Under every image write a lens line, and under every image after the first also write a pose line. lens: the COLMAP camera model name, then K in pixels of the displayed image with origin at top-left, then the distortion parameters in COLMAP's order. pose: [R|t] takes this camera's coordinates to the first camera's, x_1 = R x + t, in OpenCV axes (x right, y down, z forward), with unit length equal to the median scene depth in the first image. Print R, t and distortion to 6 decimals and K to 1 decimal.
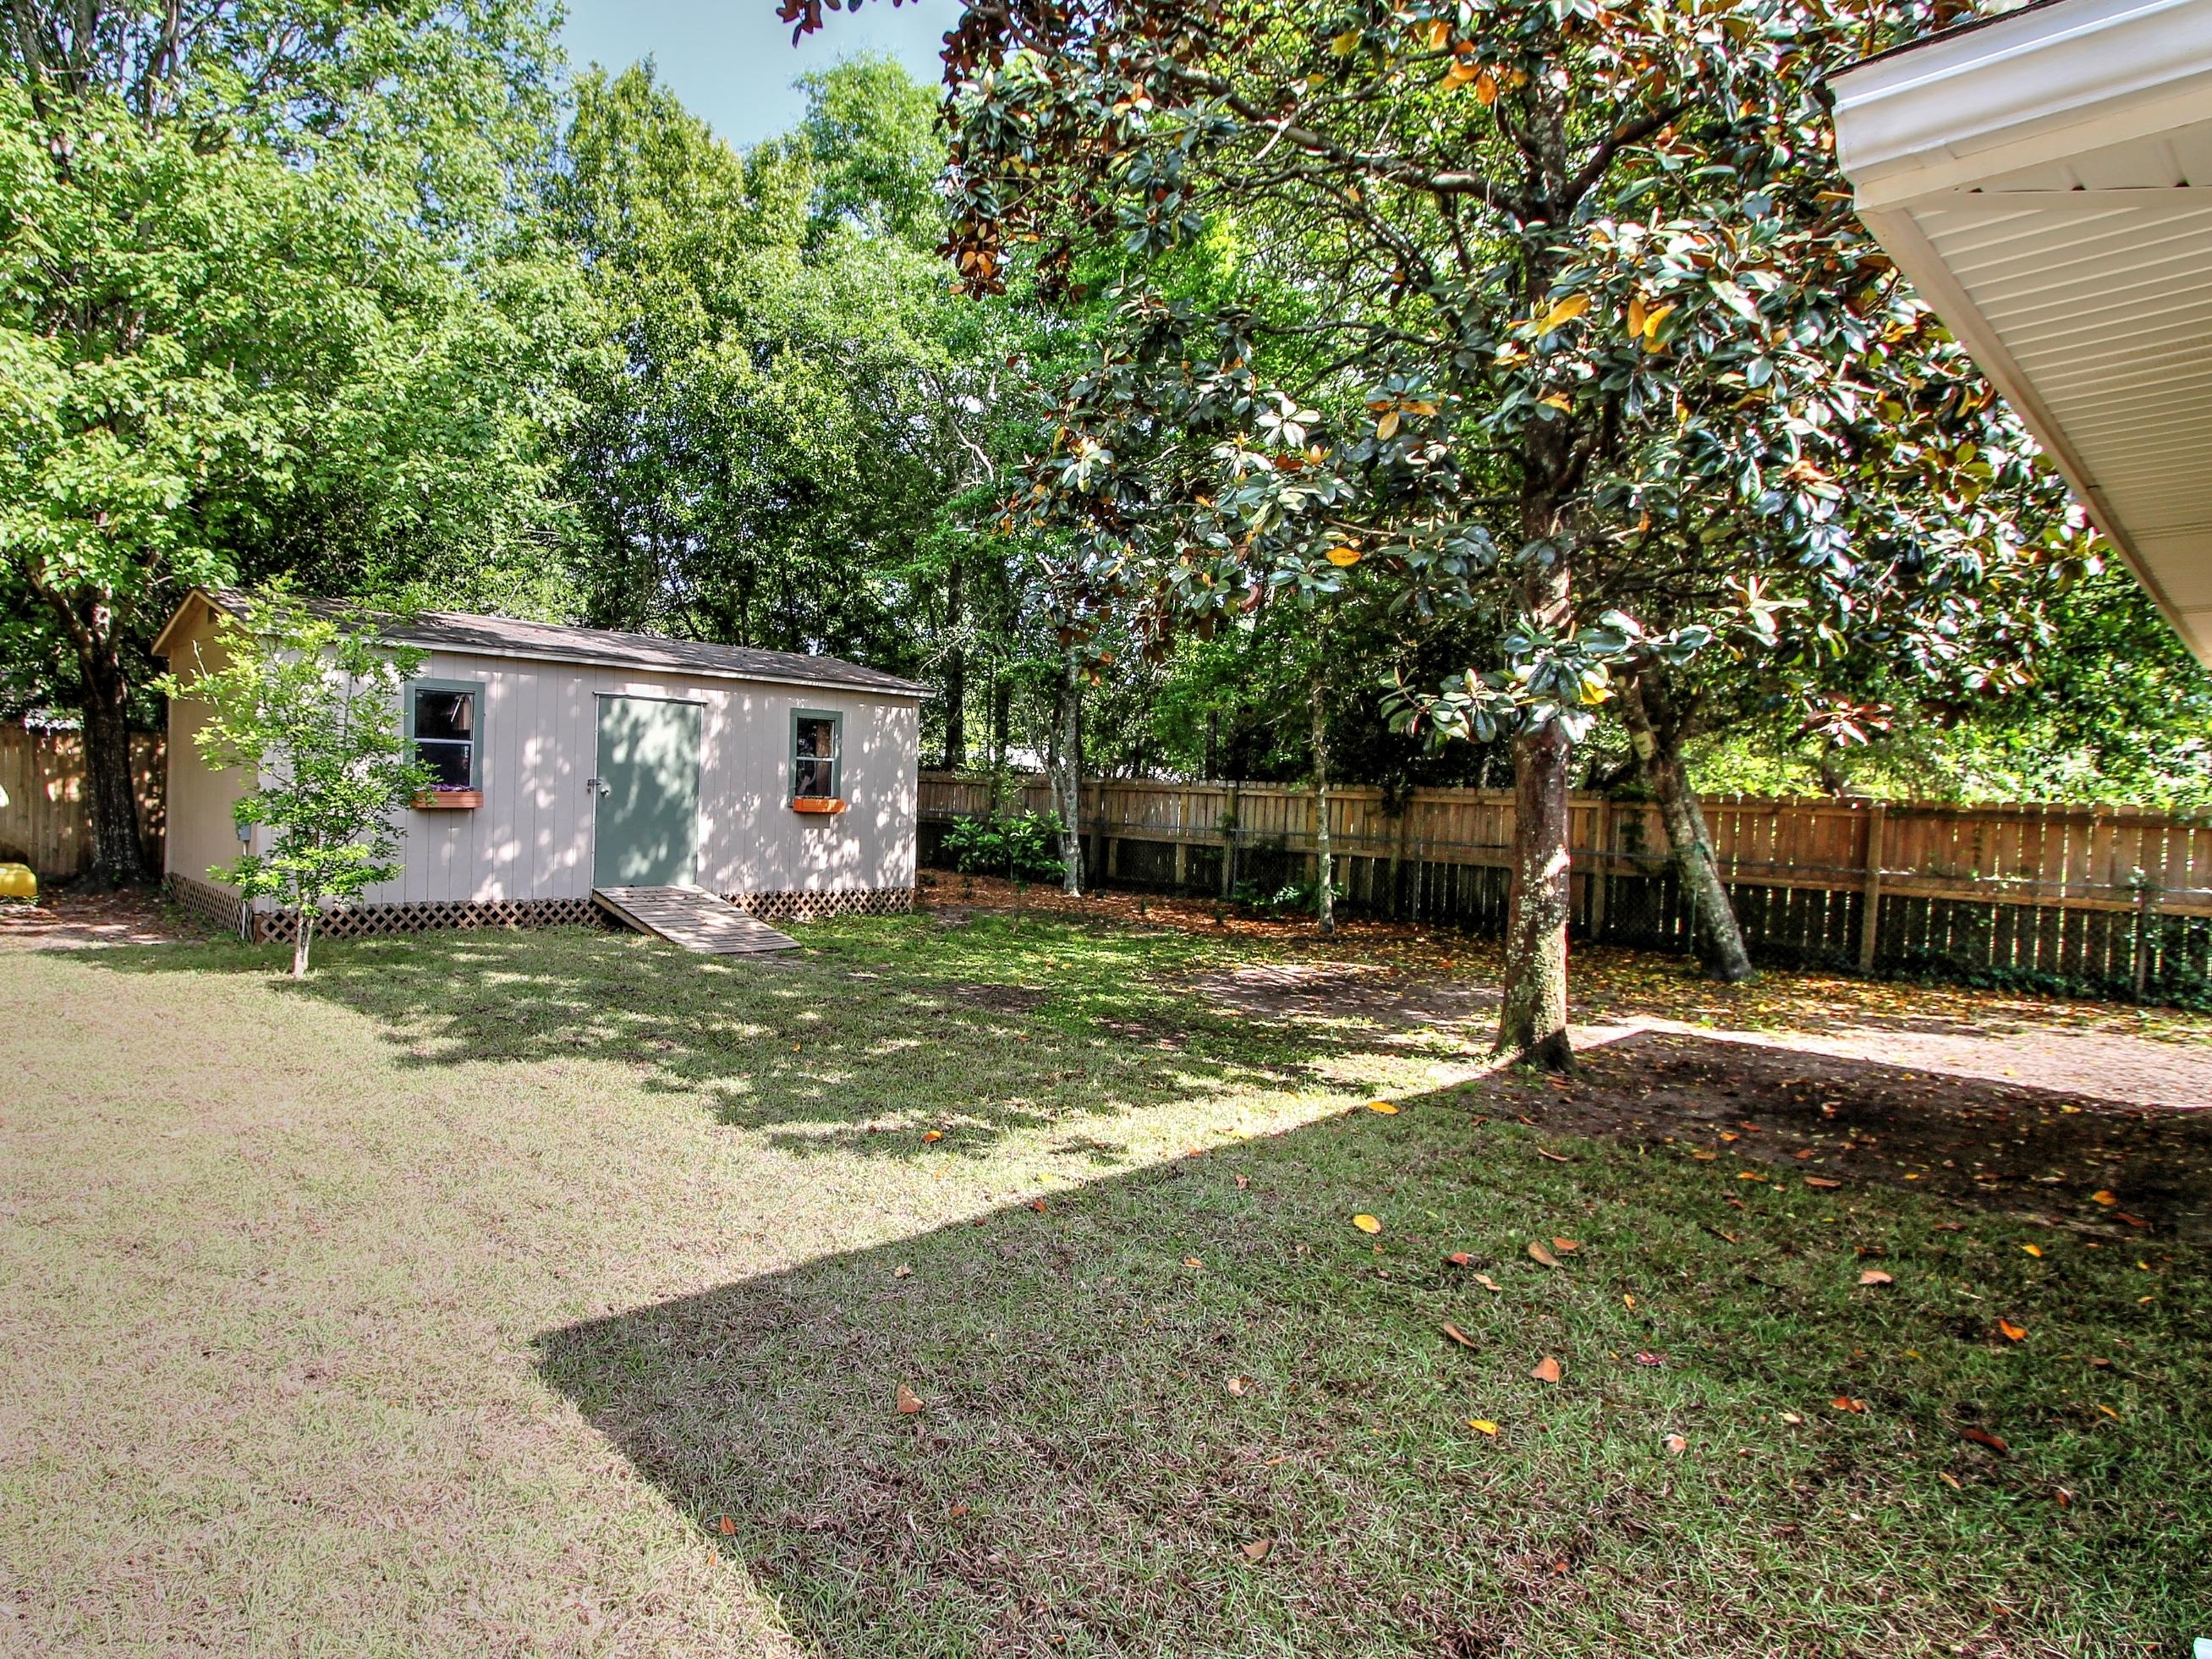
lens RADIAL K [[1190.1, 0, 1106.0], [0, 1190.1, 829.5], [0, 0, 1]] dist [0.004482, 0.000648]
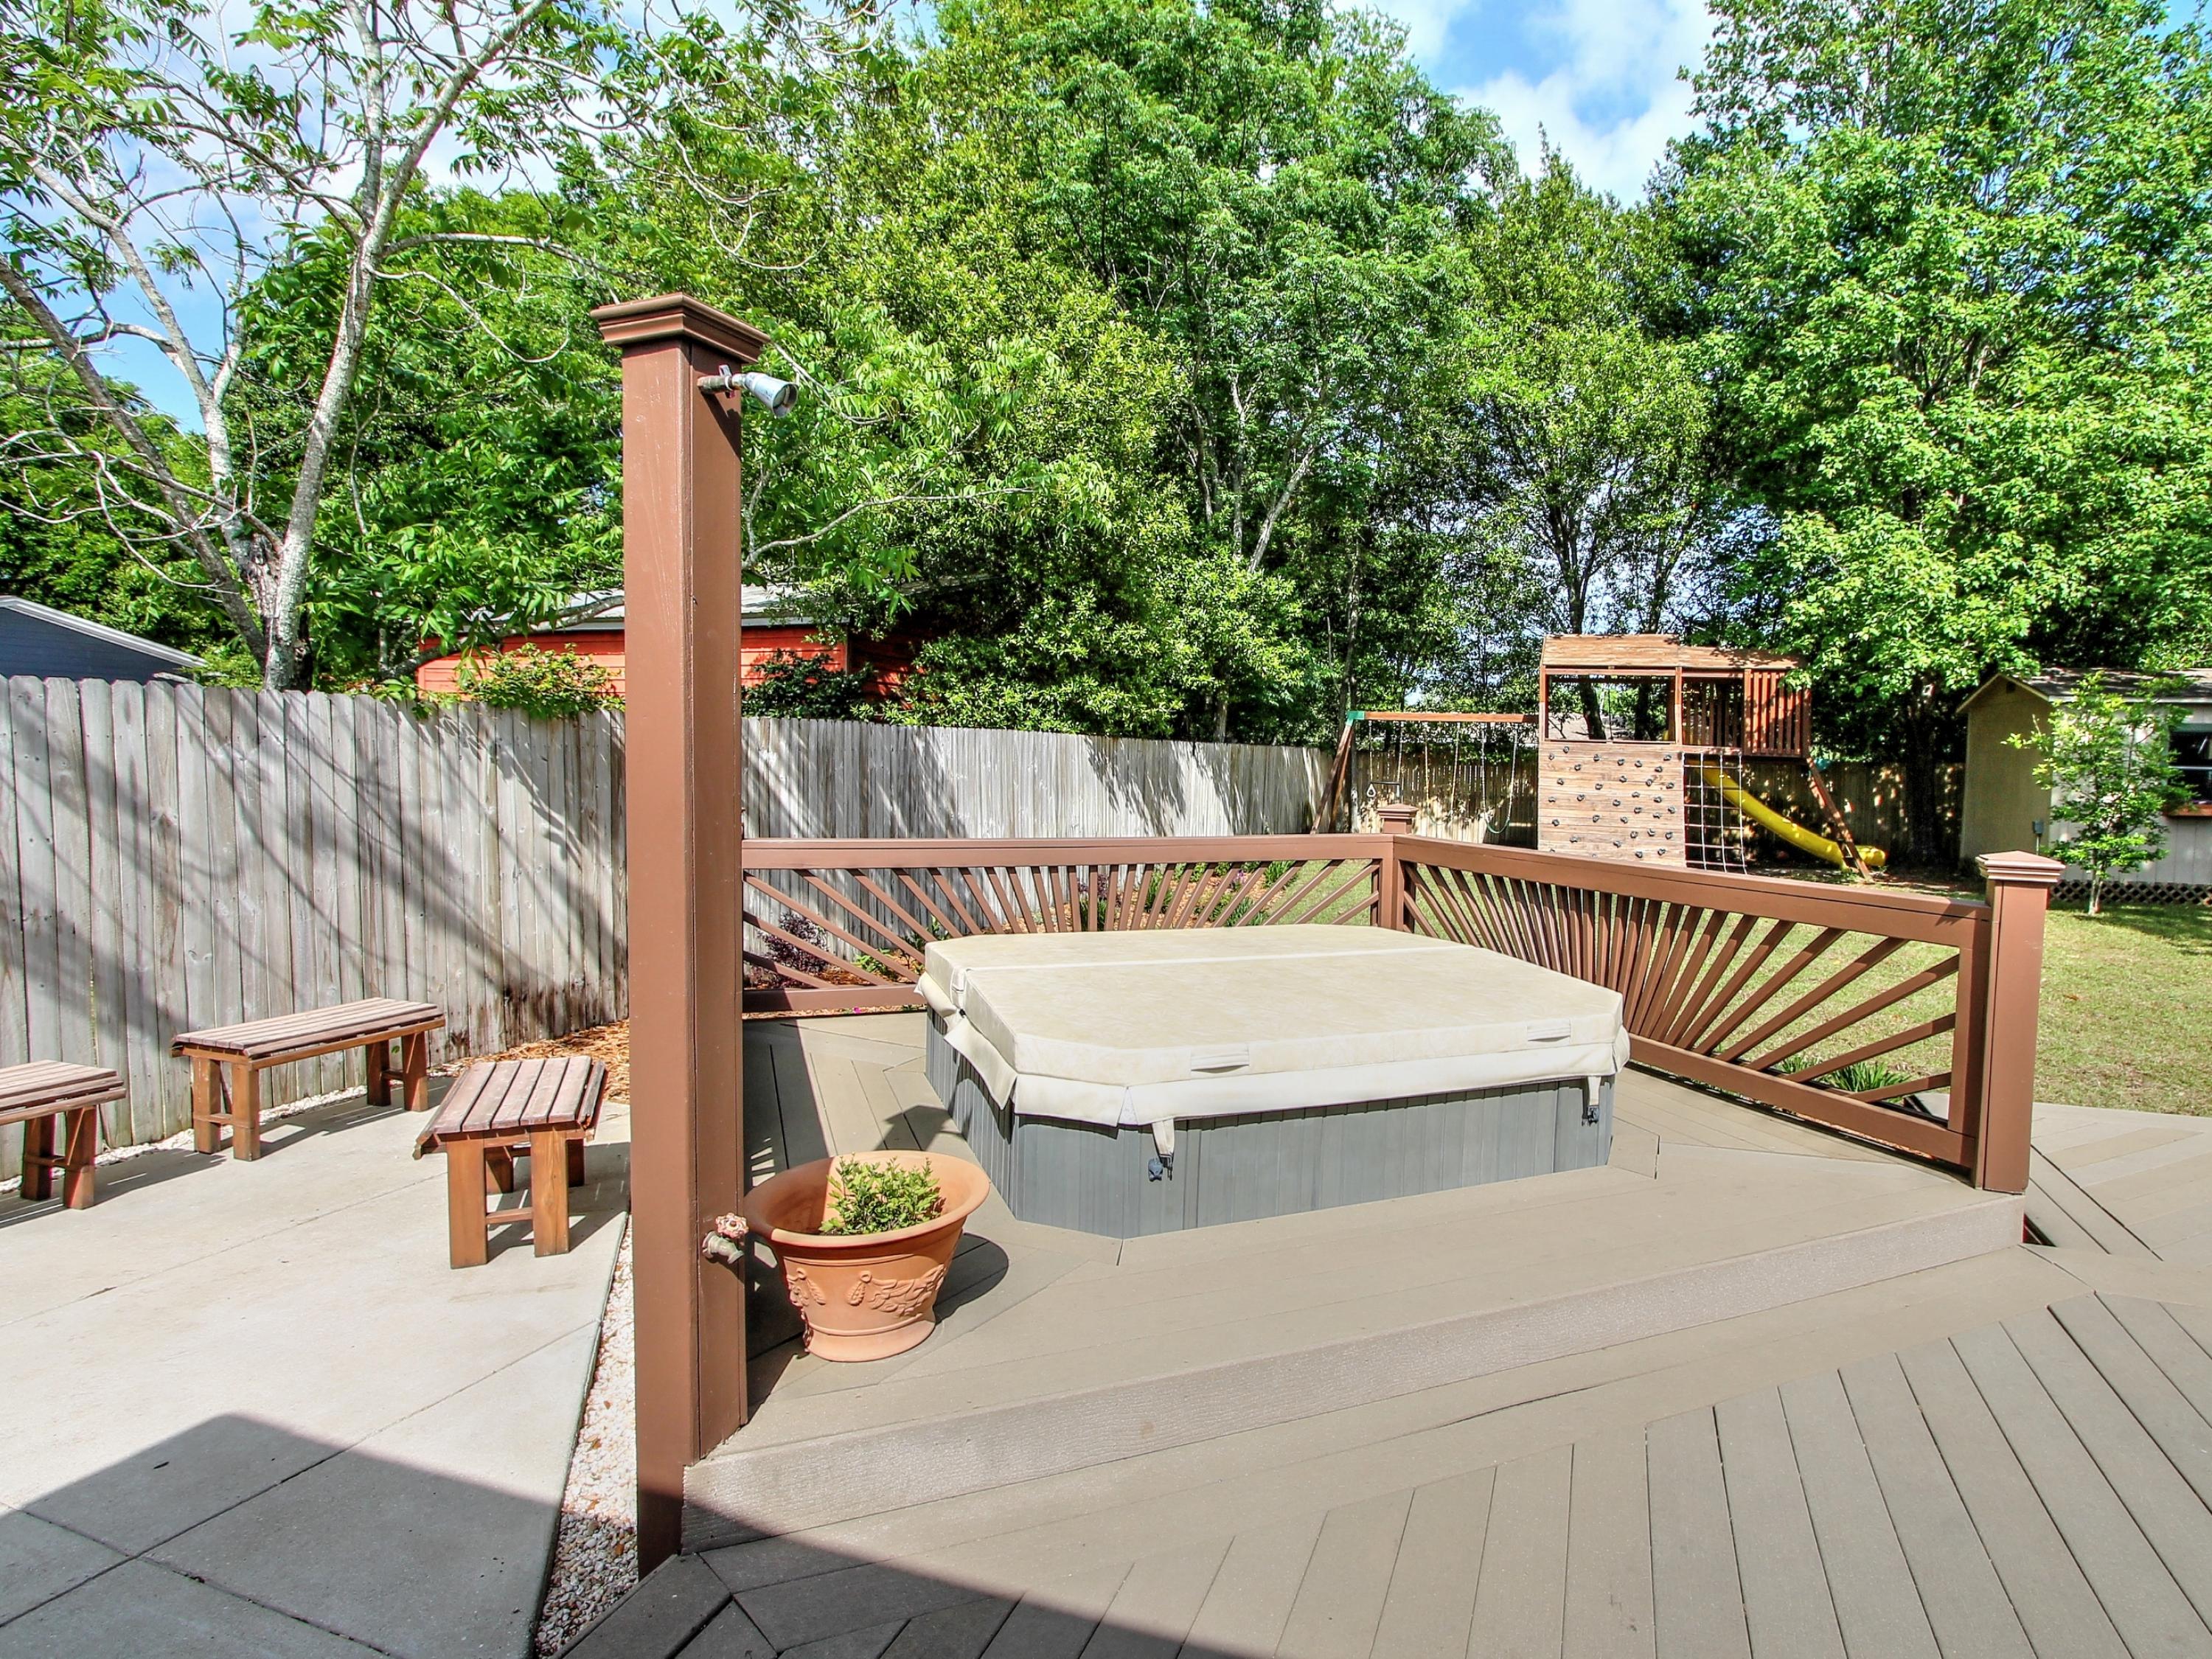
lens RADIAL K [[1214.2, 0, 1106.0], [0, 1214.2, 829.5], [0, 0, 1]] dist [-0.020921, 0.000282]
pose [[0.377273, 0.007390, -0.926072, 0.200418], [-0.051698, 0.998577, -0.013093, 0.062318], [0.924658, 0.052815, 0.377119, -0.542393]]
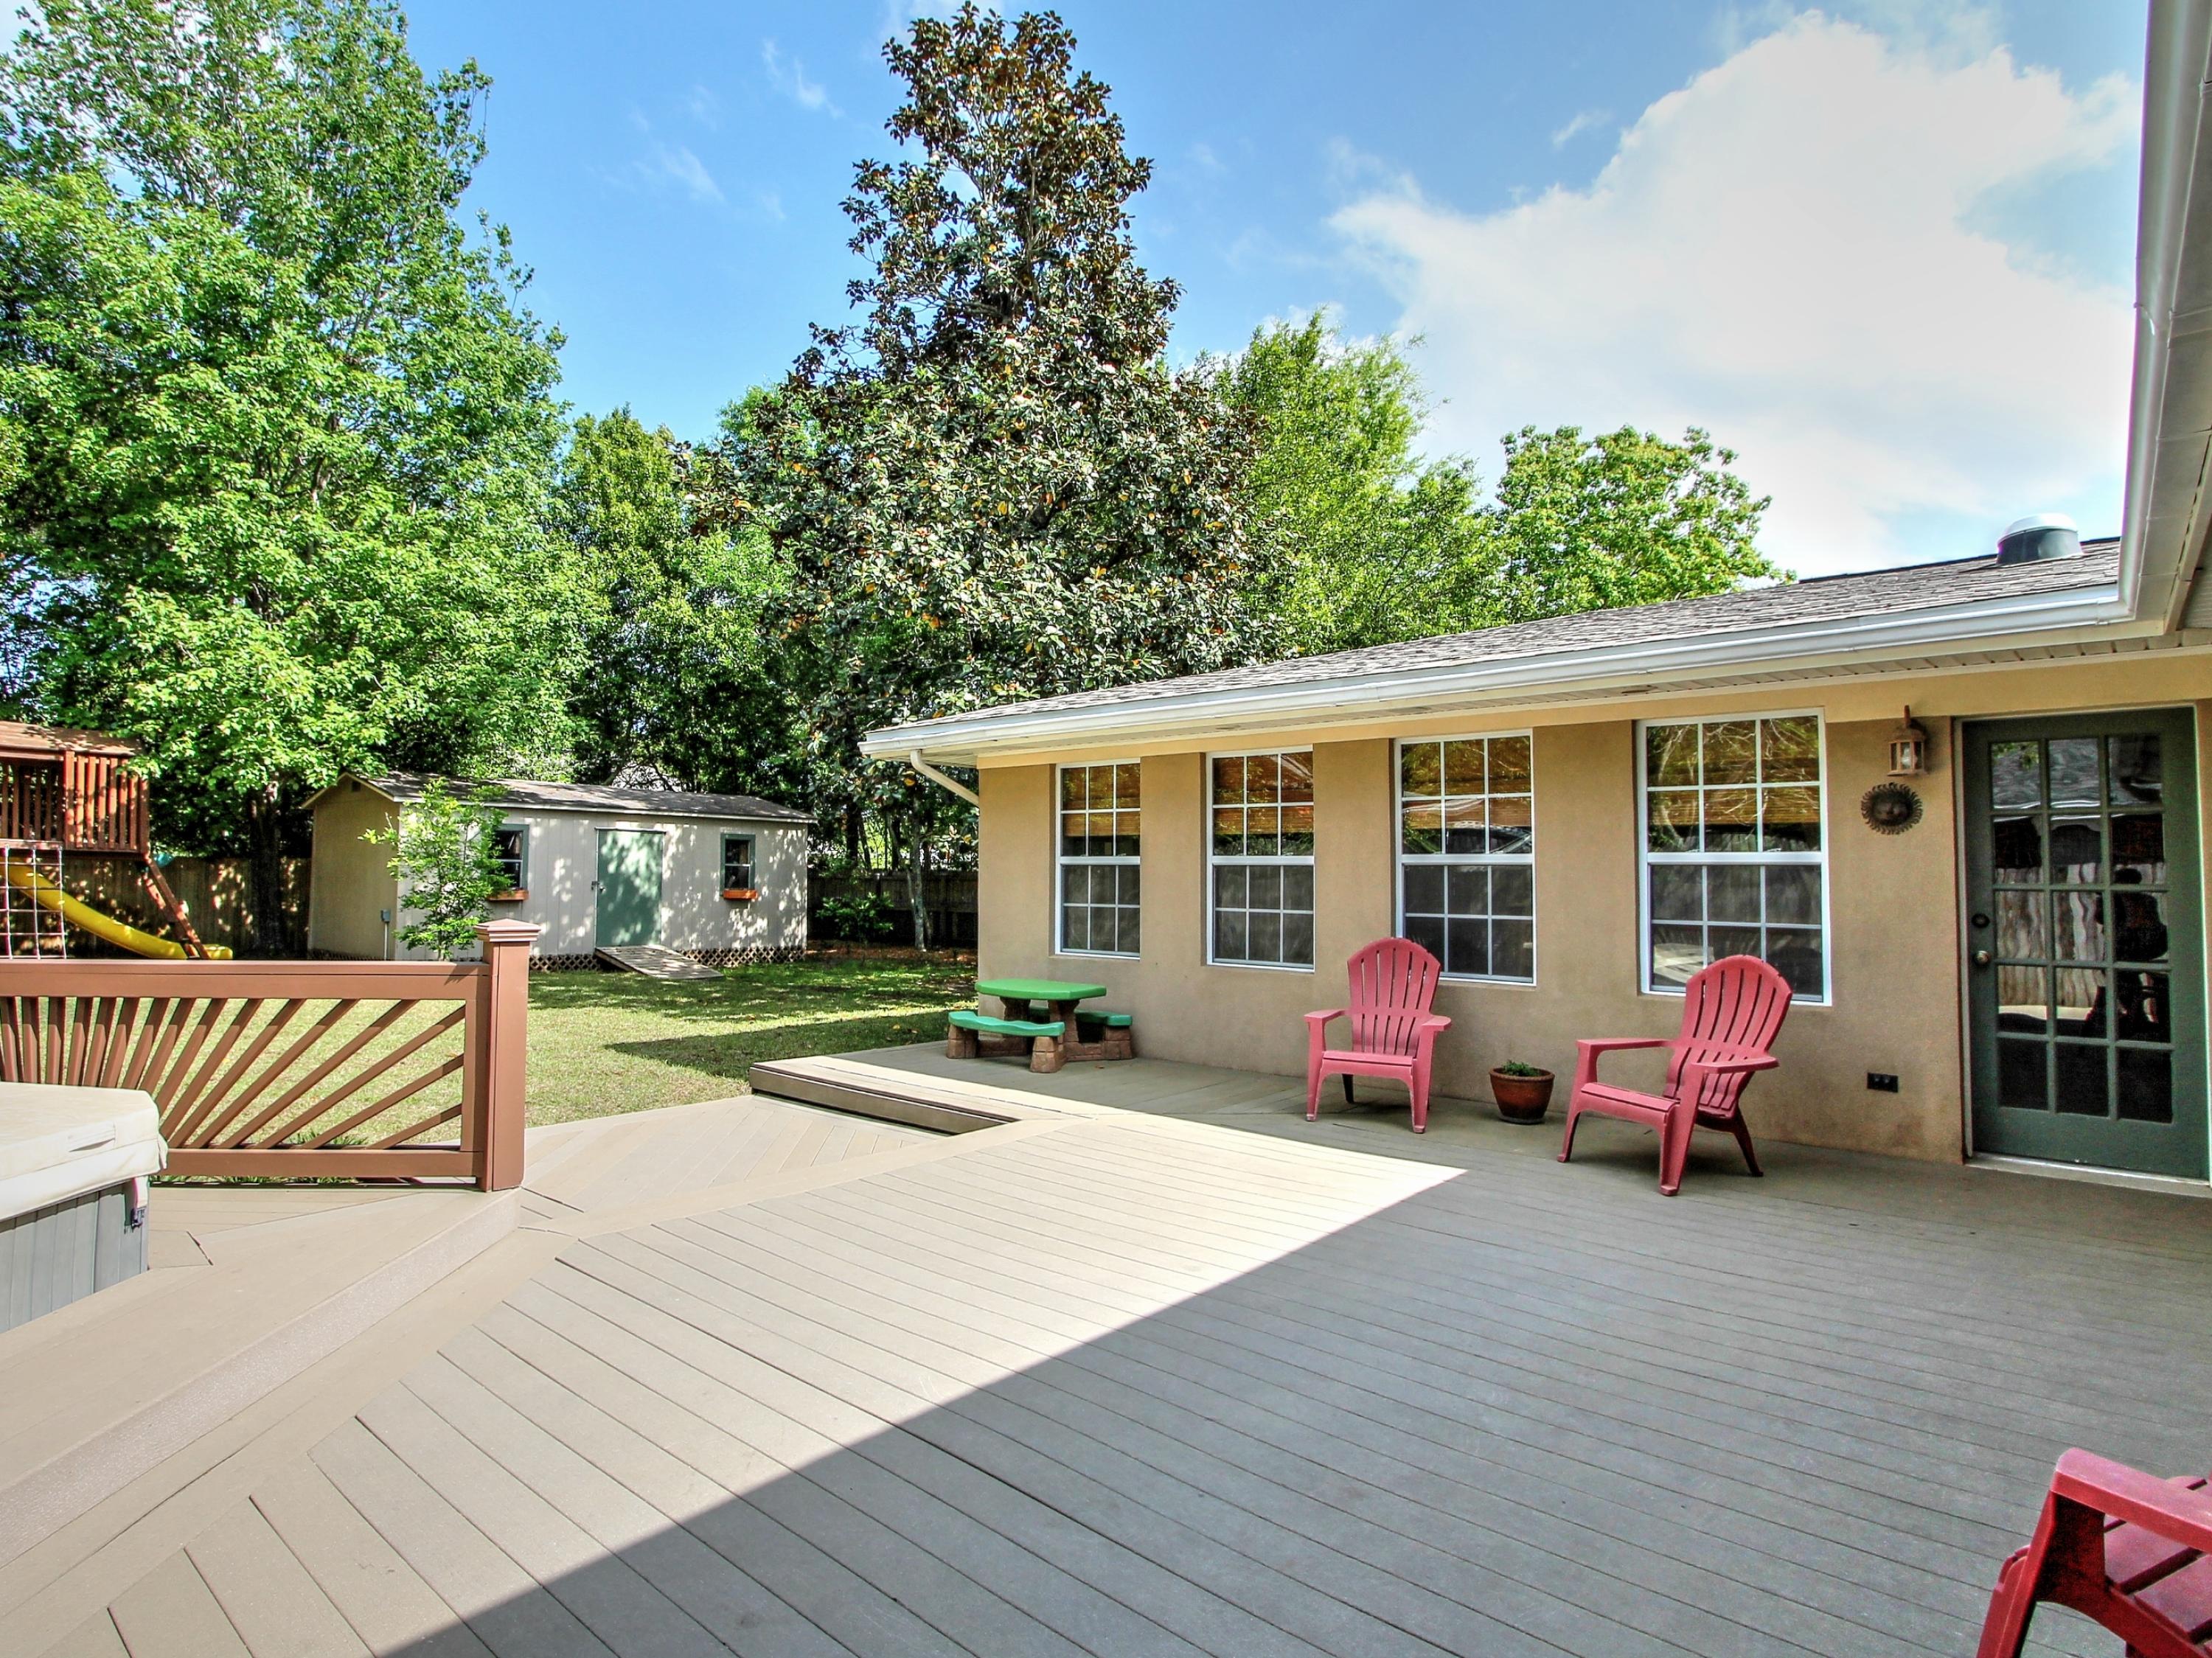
lens RADIAL K [[1190.0, 0, 1106.0], [0, 1190.0, 829.0], [0, 0, 1]] dist [0.004482, 0.000648]
pose [[0.998440, -0.047748, 0.028940, 0.197369], [0.050275, 0.994302, -0.093995, 0.065342], [-0.024287, 0.095303, 0.995152, -0.571509]]
